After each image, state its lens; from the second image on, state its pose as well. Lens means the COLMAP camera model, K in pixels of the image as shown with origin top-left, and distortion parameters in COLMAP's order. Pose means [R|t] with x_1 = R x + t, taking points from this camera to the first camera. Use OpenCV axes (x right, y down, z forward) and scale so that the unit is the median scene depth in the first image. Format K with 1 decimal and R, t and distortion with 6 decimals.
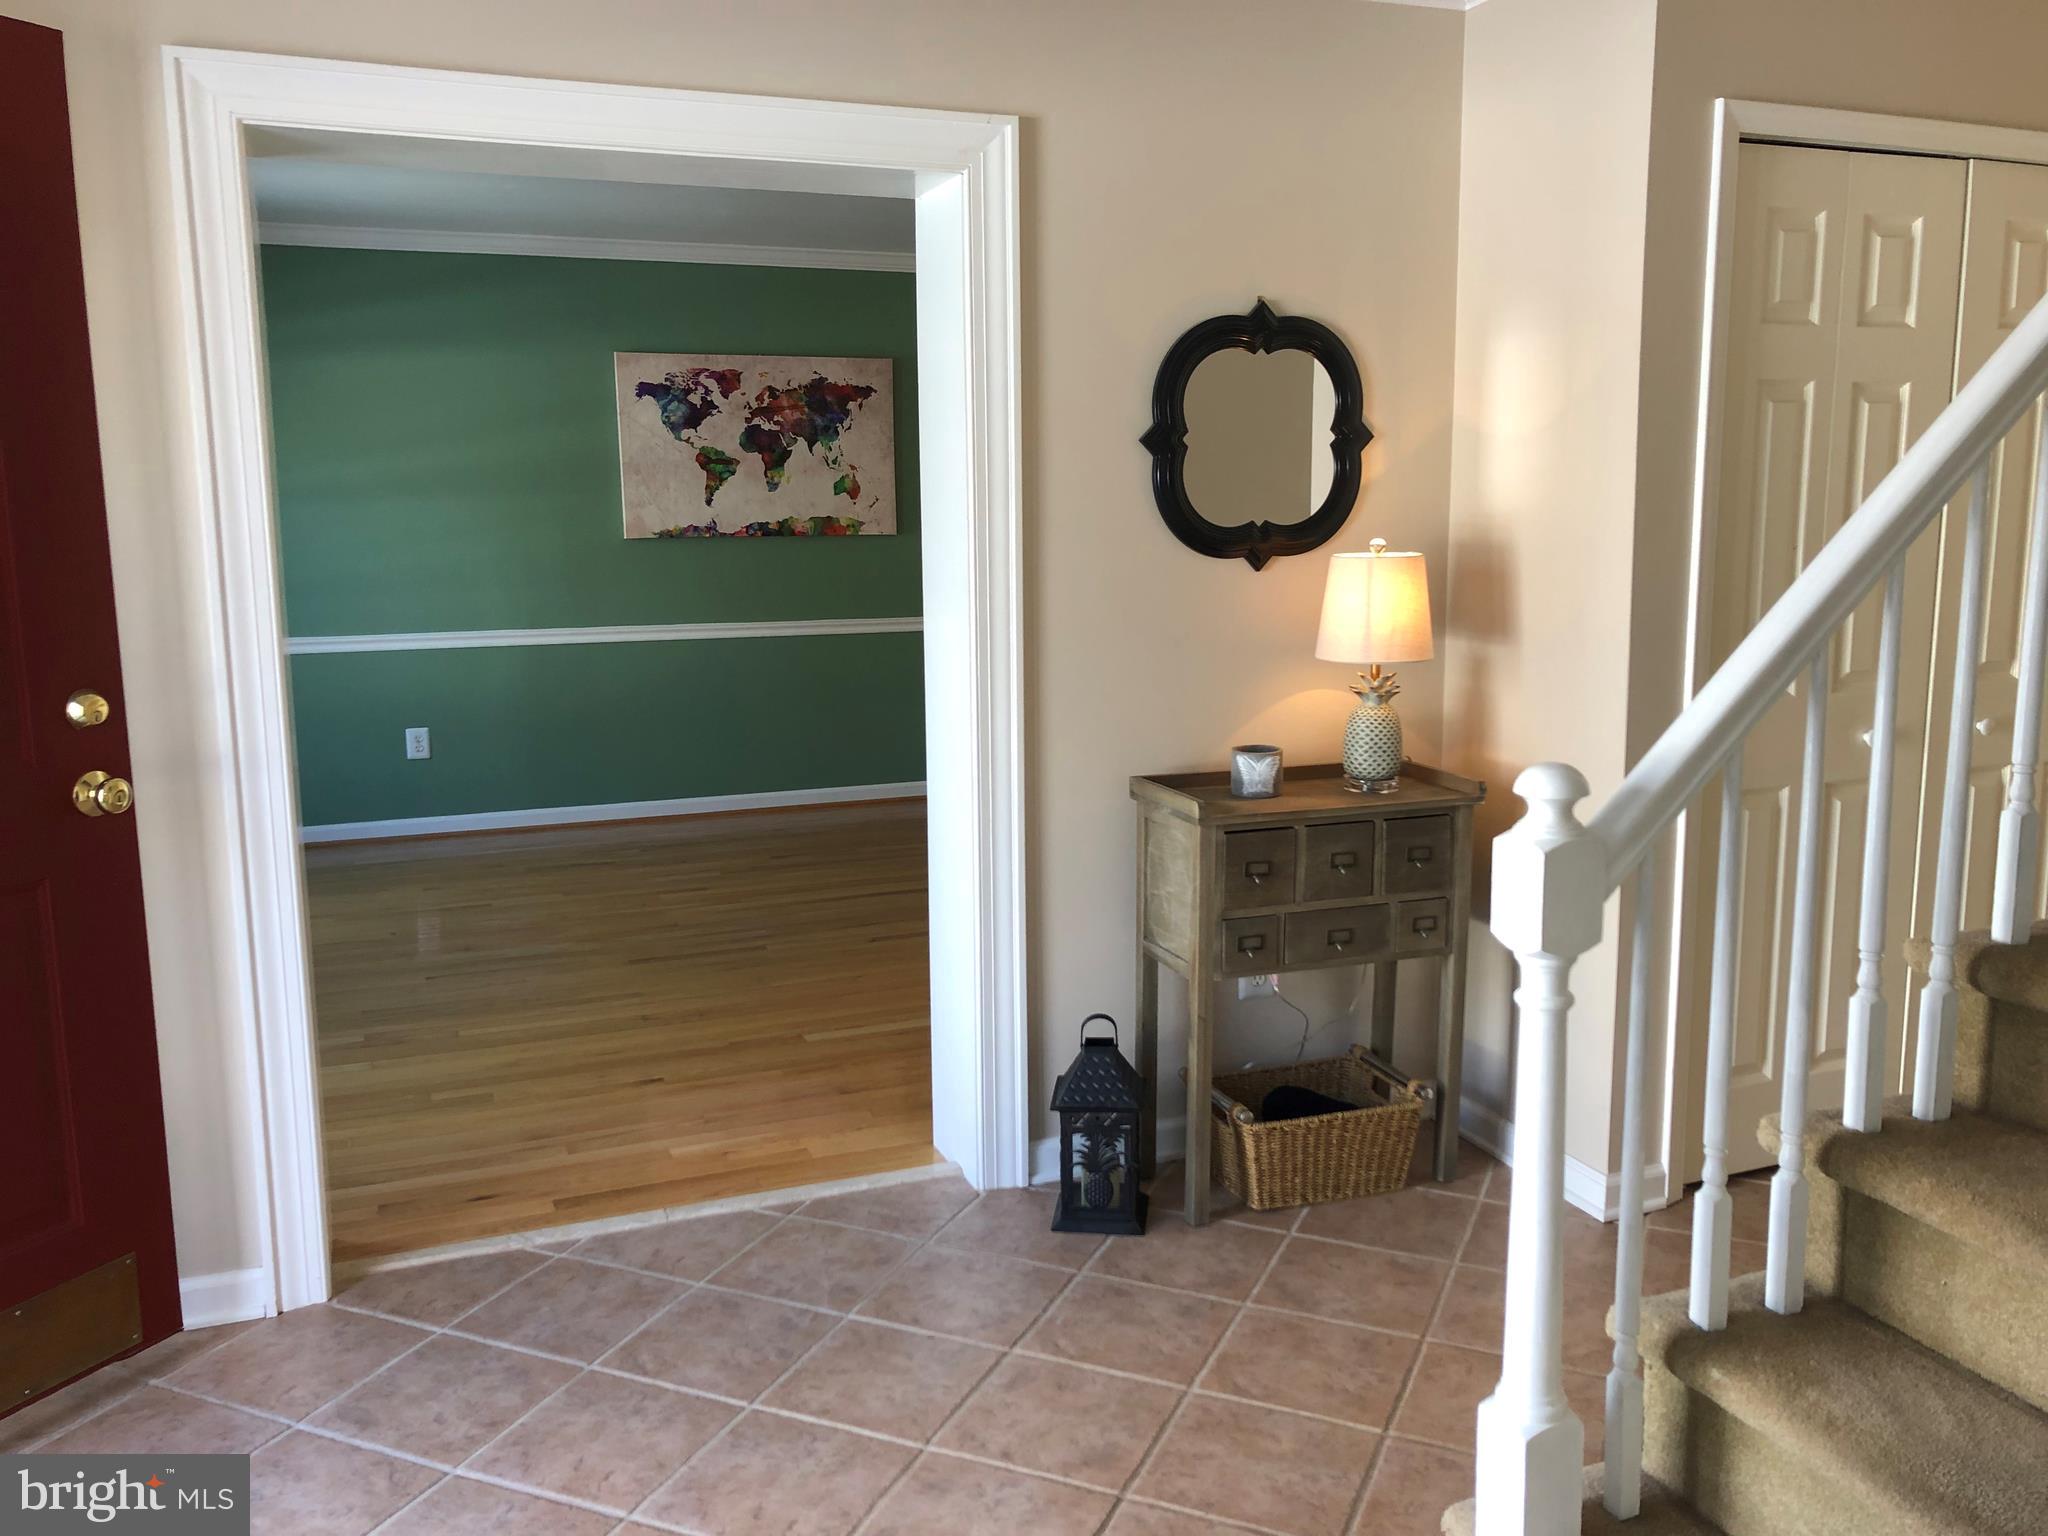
lens RADIAL K [[1654.9, 0, 1030.7], [0, 1654.9, 757.8], [0, 0, 1]] dist [0.015577, -0.017017]
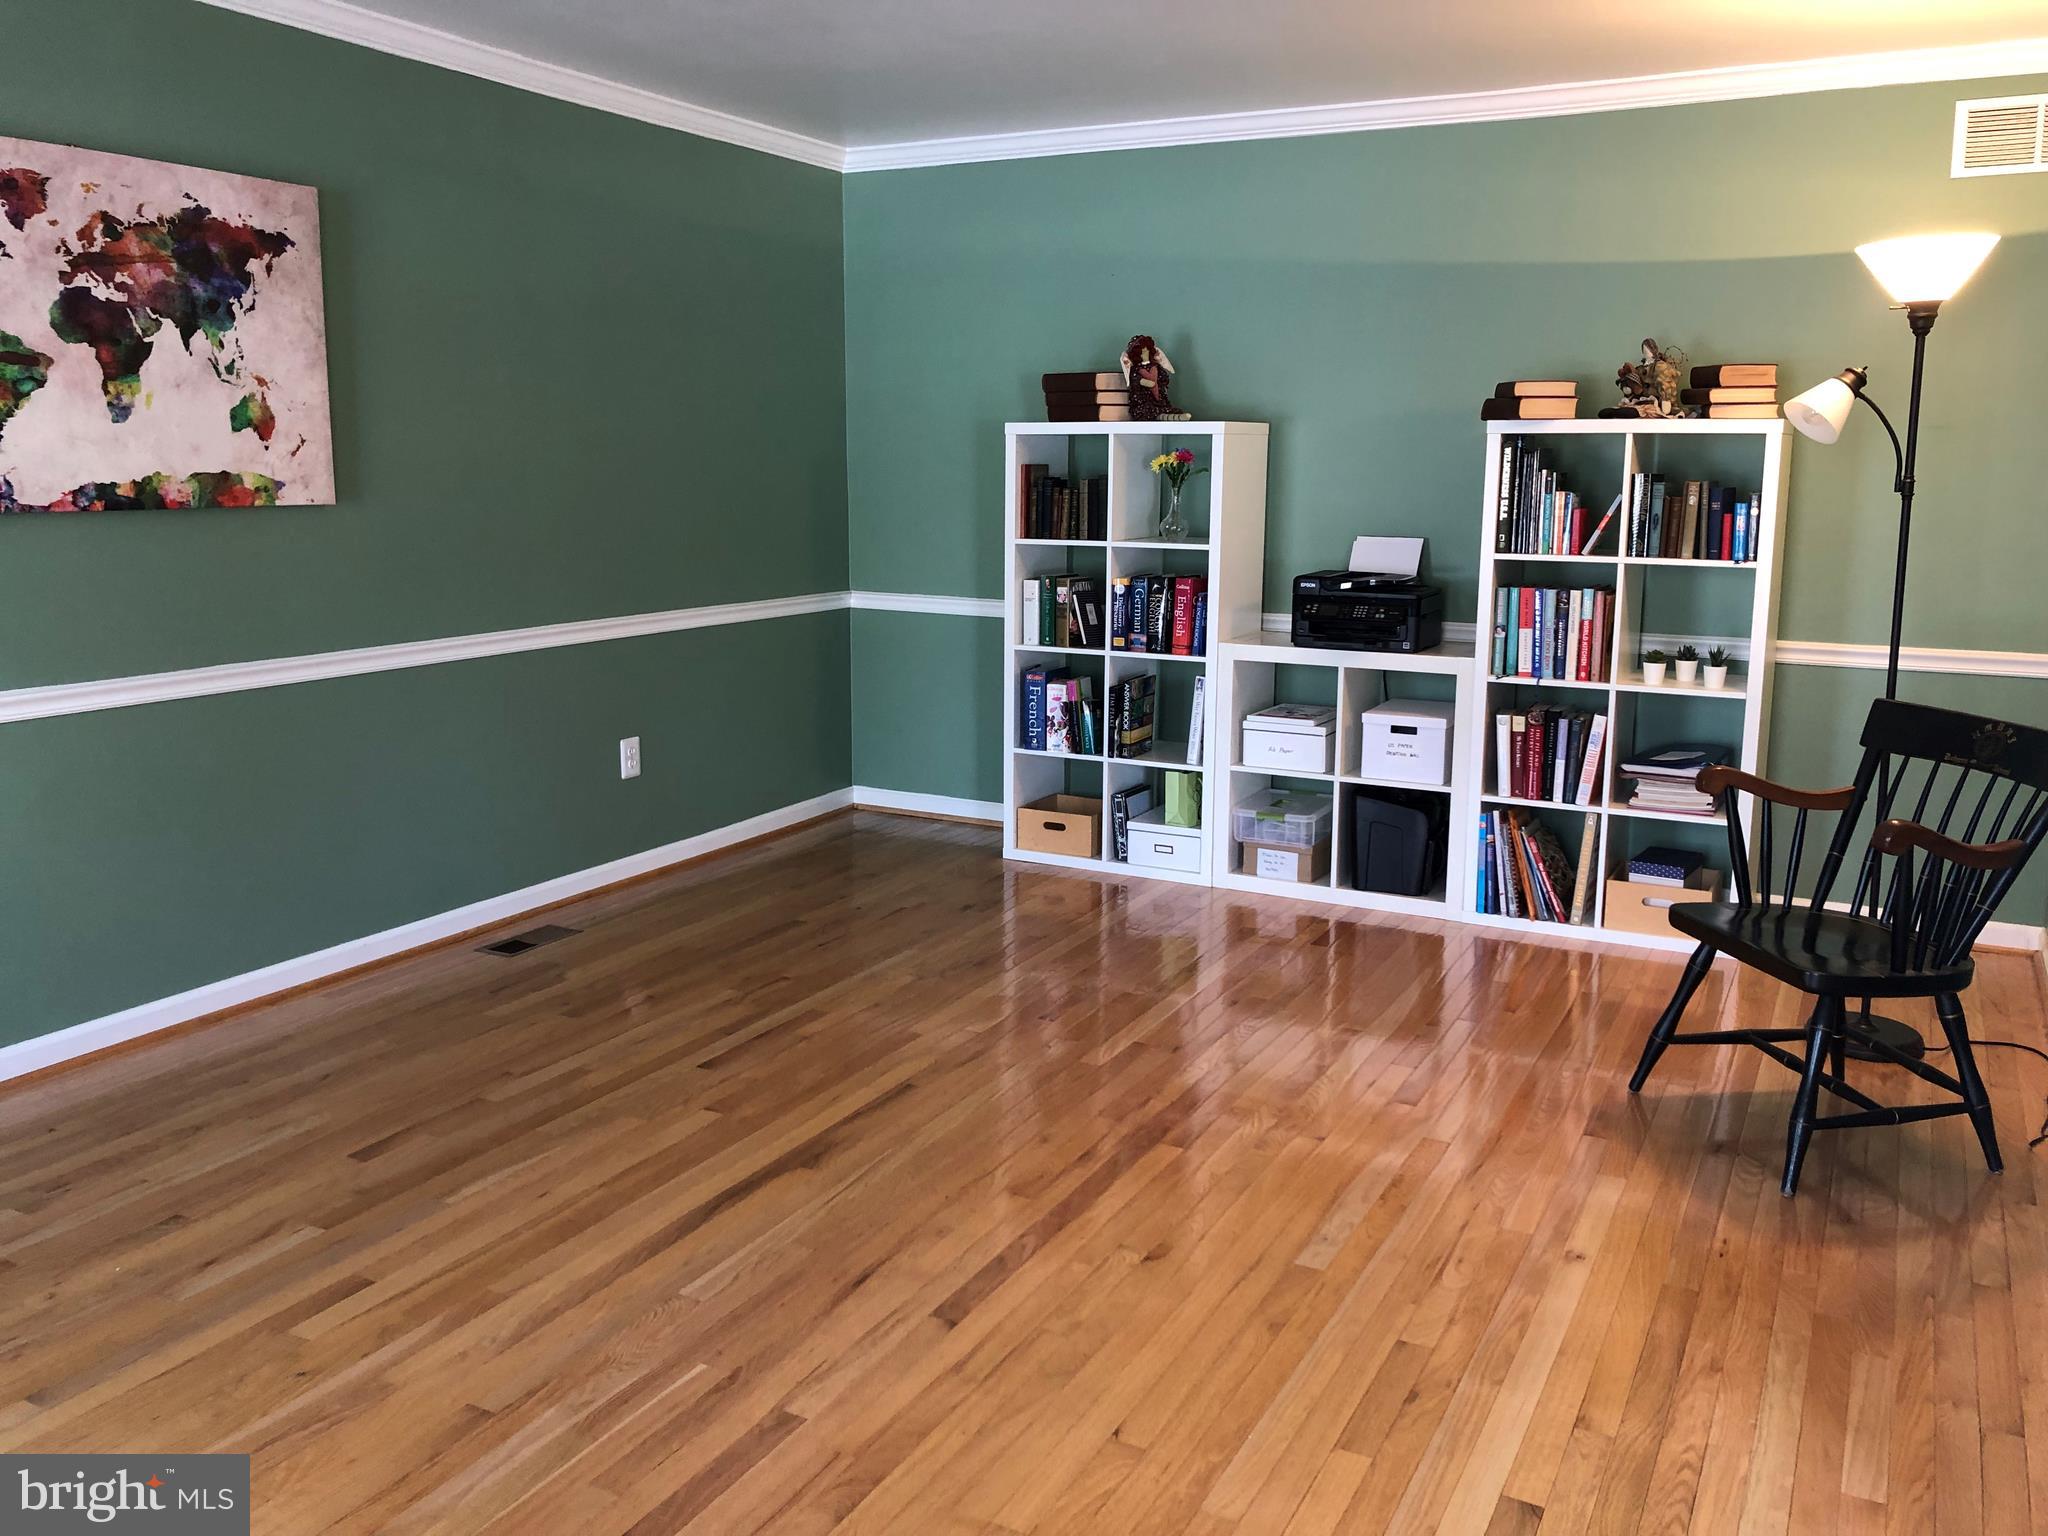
lens RADIAL K [[1654.9, 0, 1030.7], [0, 1654.9, 757.8], [0, 0, 1]] dist [0.015577, -0.017017]
pose [[0.764356, -0.102366, 0.636617, -0.277876], [0.081599, 0.994736, 0.061979, -0.066692], [-0.639611, 0.004573, 0.768685, 0.426622]]
